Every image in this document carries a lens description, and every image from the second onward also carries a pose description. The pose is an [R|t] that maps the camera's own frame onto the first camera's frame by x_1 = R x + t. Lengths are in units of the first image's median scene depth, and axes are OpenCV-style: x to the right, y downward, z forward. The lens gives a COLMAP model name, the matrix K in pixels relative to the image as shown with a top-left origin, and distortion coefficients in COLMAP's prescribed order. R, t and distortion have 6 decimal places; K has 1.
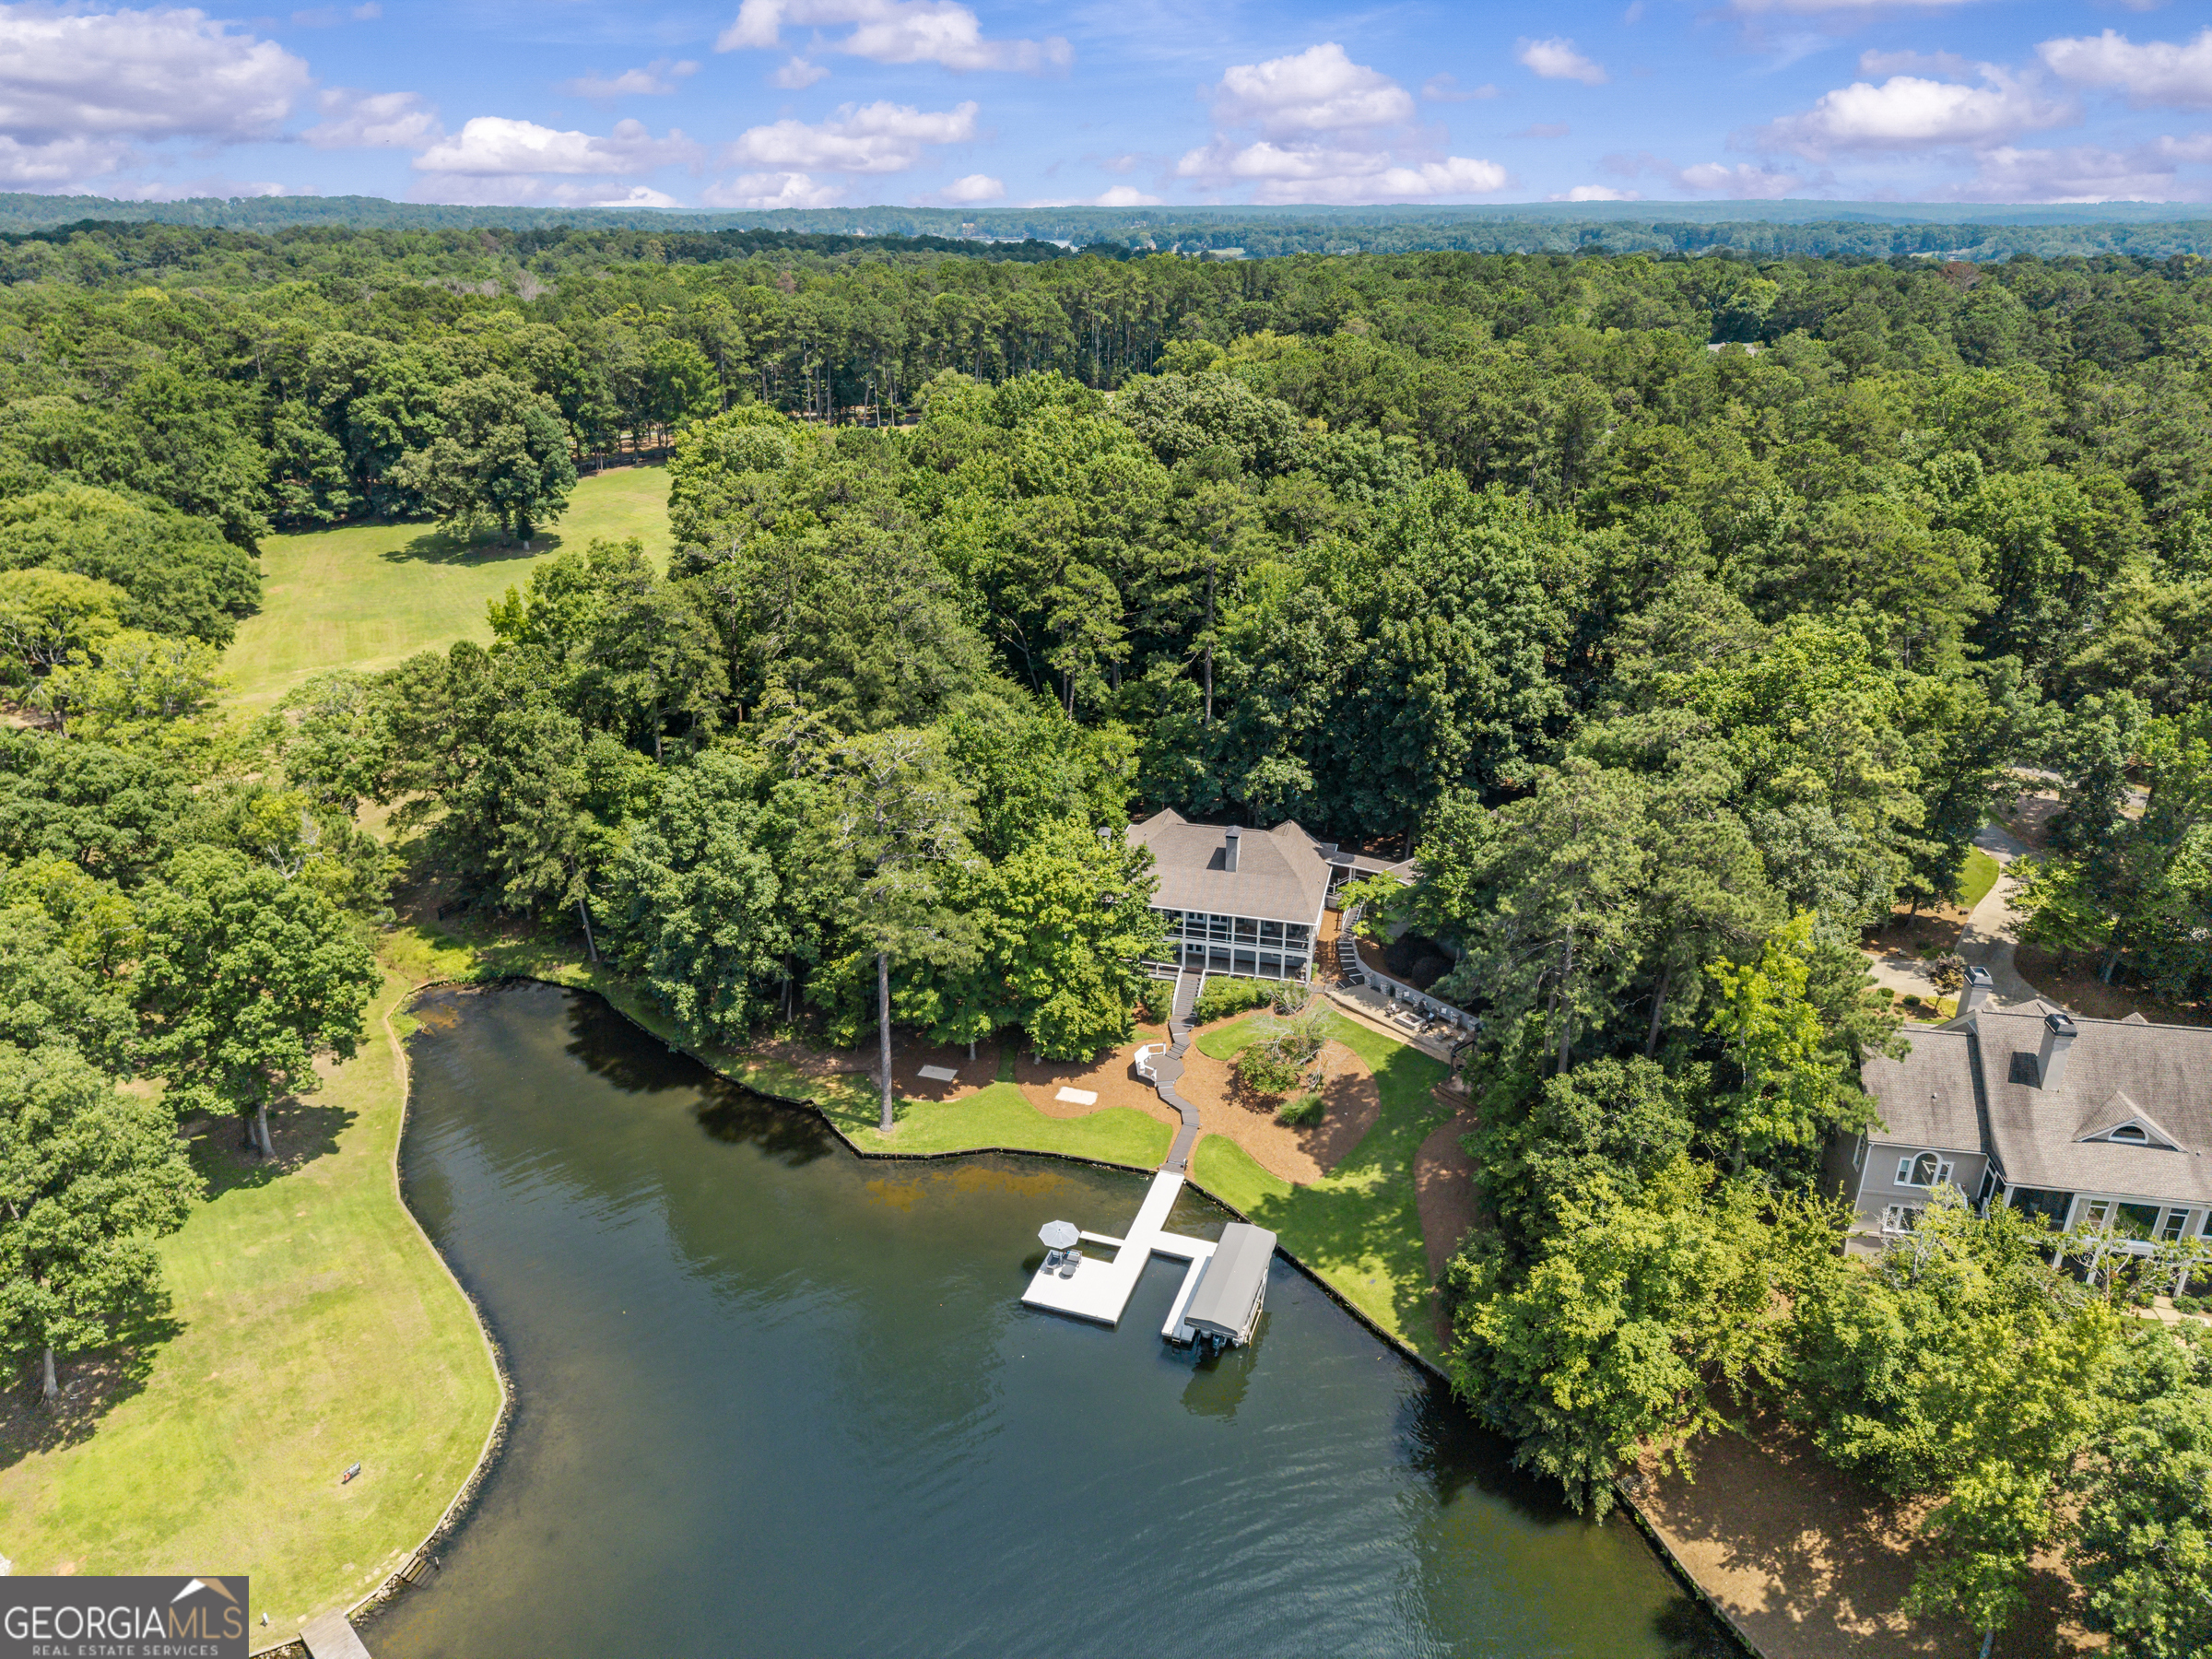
lens RADIAL K [[1486.7, 0, 1110.2], [0, 1486.7, 833.9], [0, 0, 1]] dist [0.055476, -0.058683]
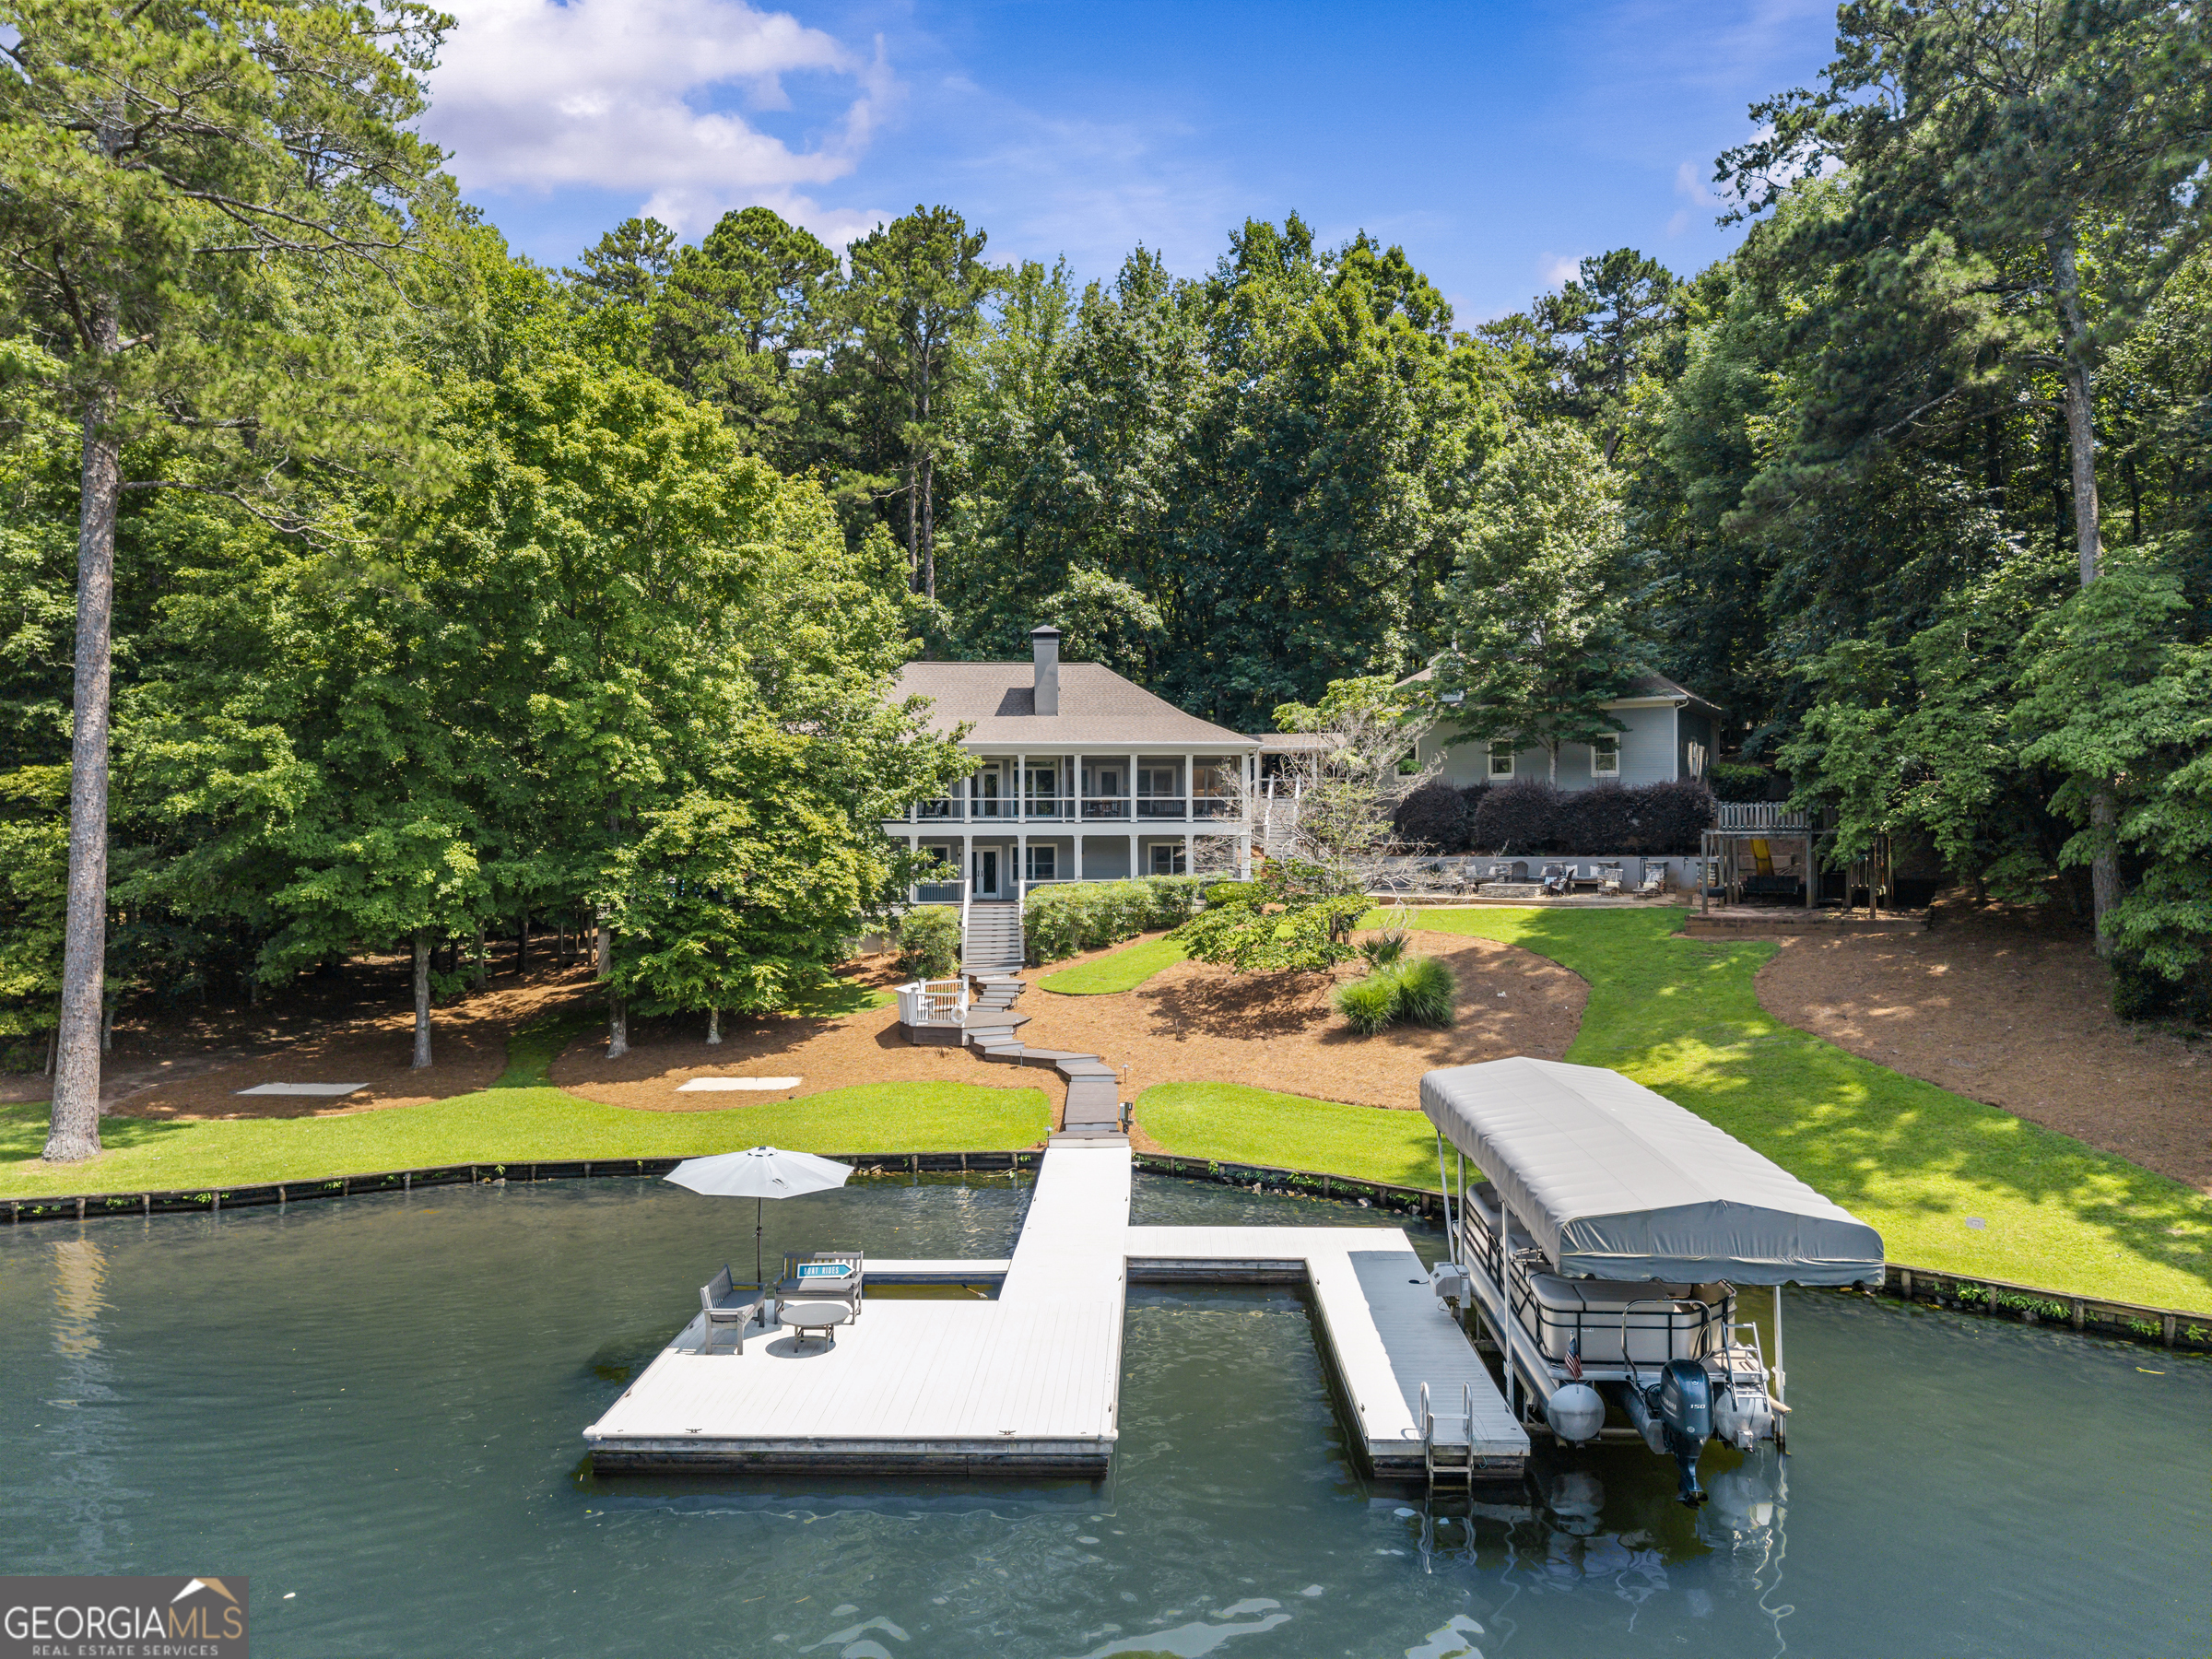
lens RADIAL K [[1486.7, 0, 1110.2], [0, 1486.7, 833.9], [0, 0, 1]] dist [0.055476, -0.058683]
pose [[0.956794, -0.008912, 0.290630, -0.040303], [0.120662, 0.921573, -0.368977, 0.254322], [-0.264548, 0.388103, 0.882831, 0.627552]]
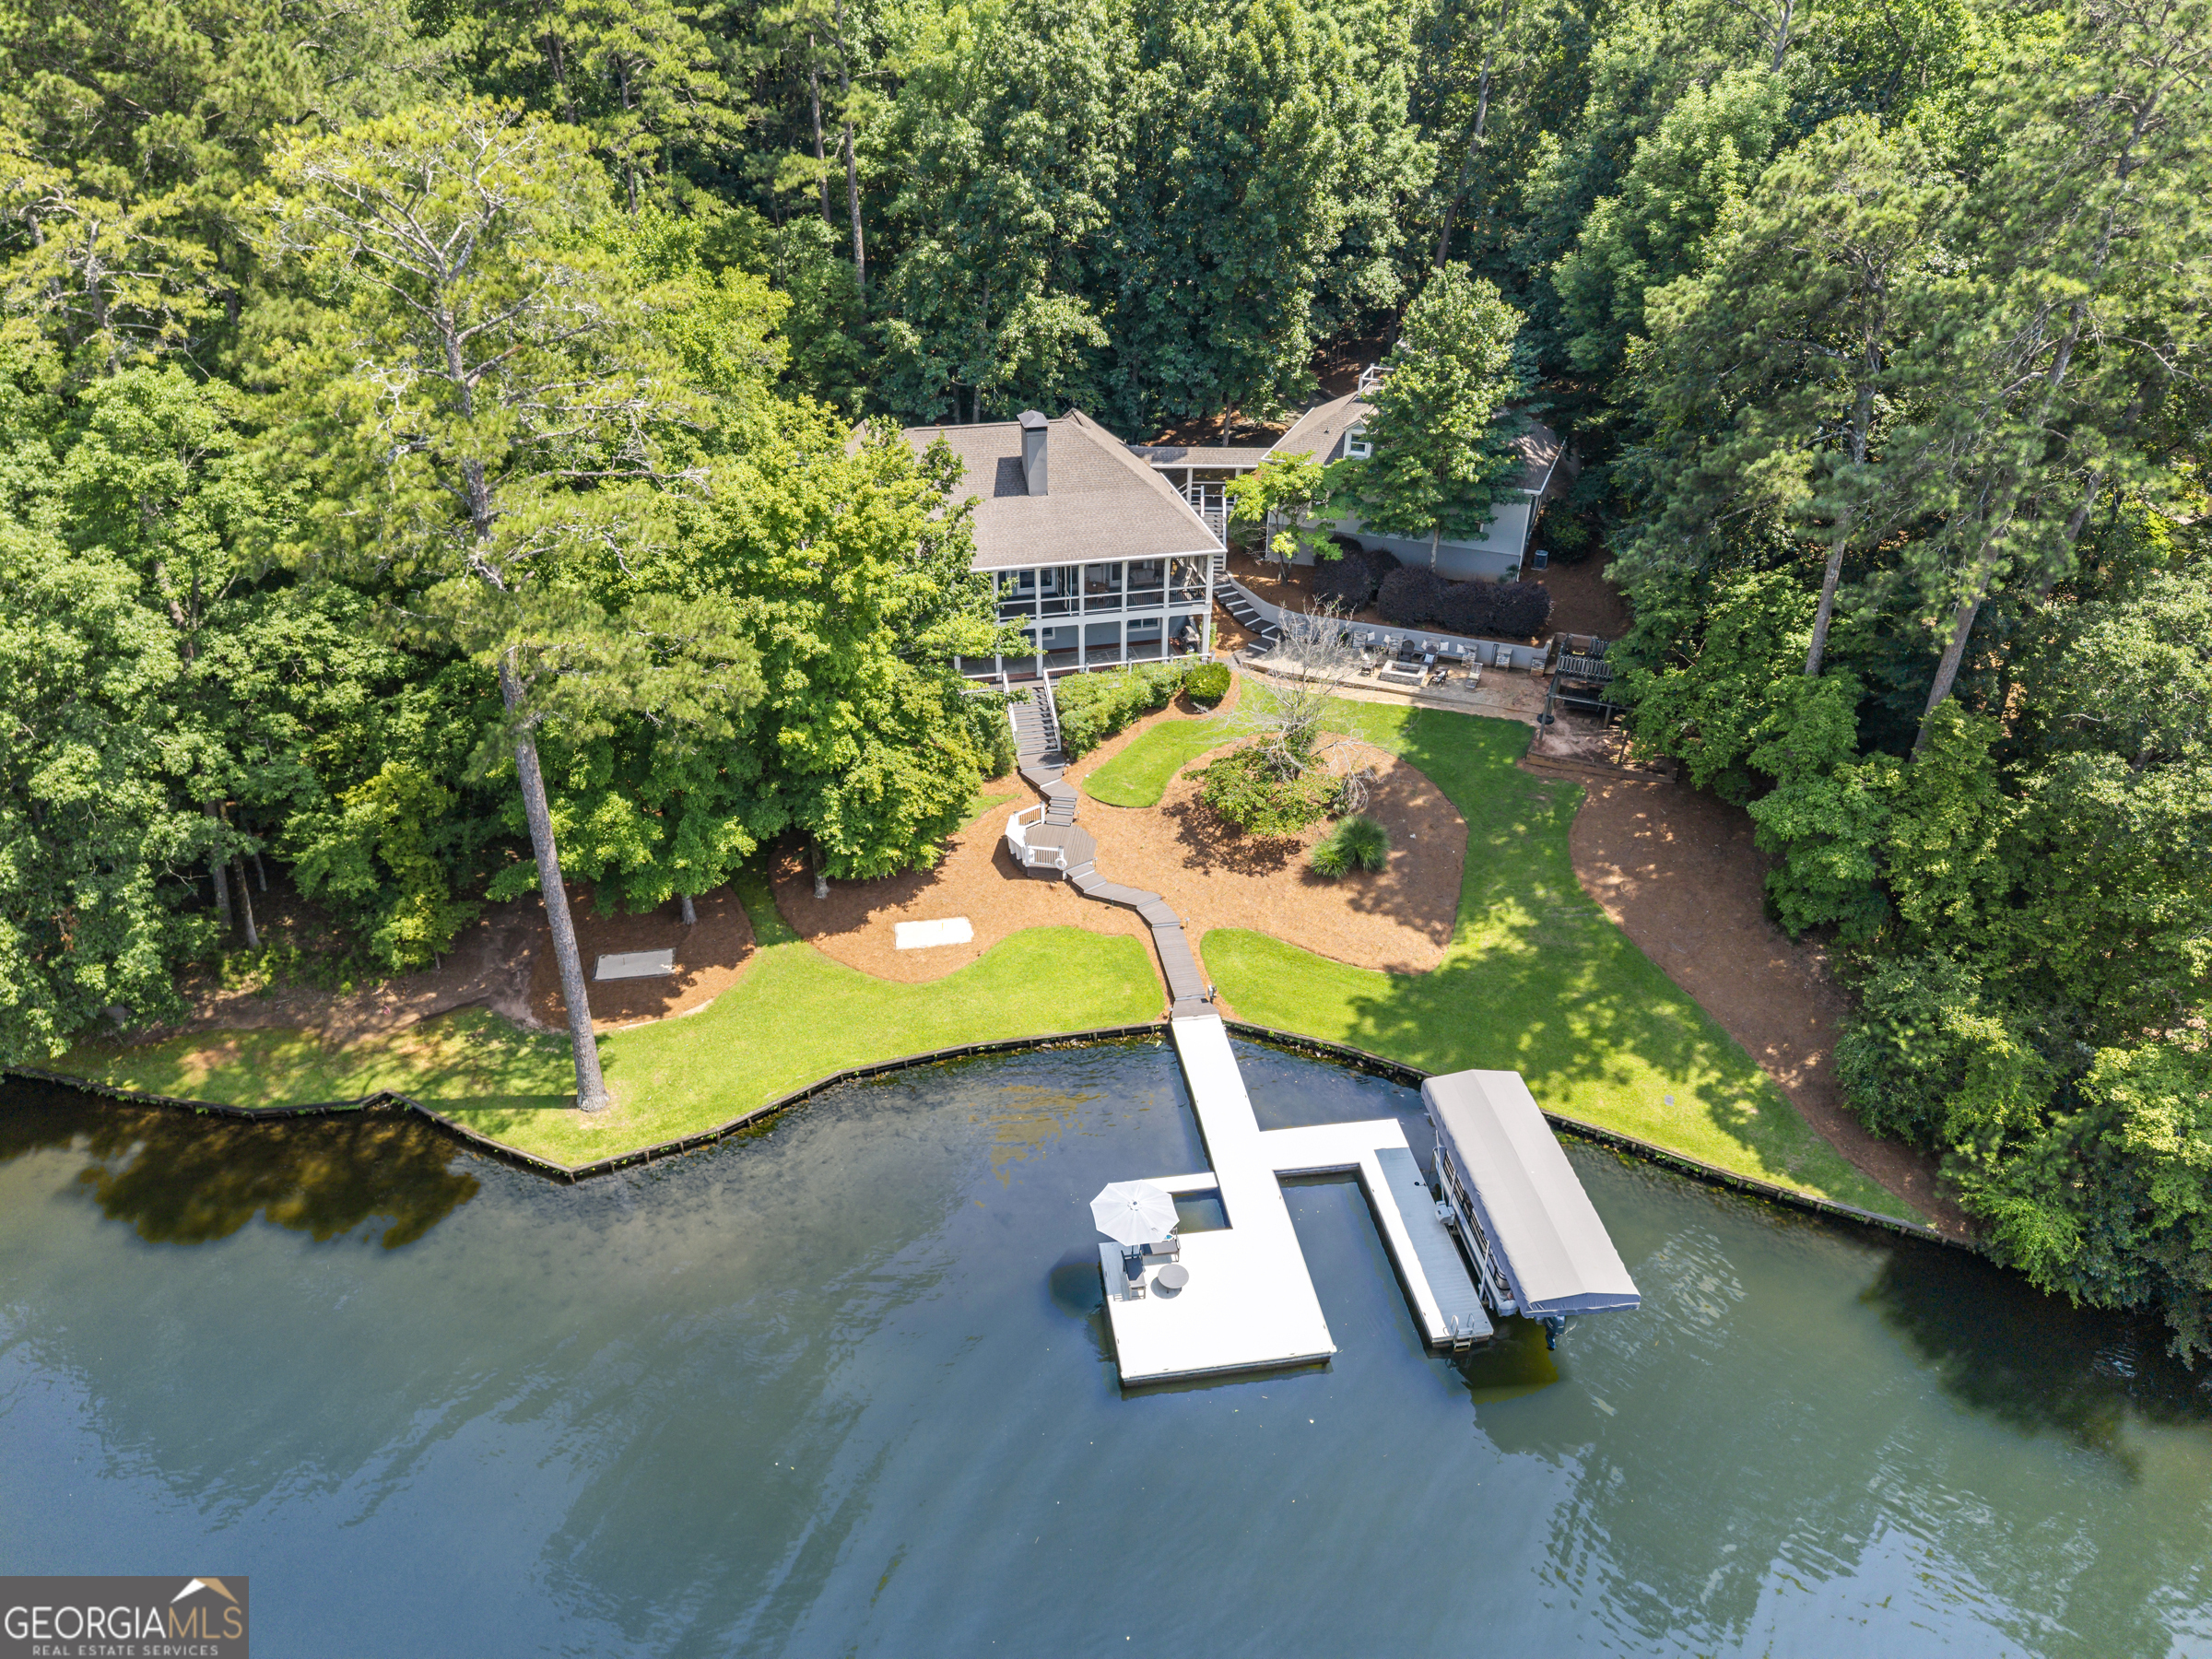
lens RADIAL K [[1486.7, 0, 1110.2], [0, 1486.7, 833.9], [0, 0, 1]] dist [0.055476, -0.058683]
pose [[0.889120, -0.233849, 0.393422, -0.161152], [0.173793, 0.967733, 0.182451, 0.054888], [-0.423394, -0.093847, 0.901072, 0.486468]]
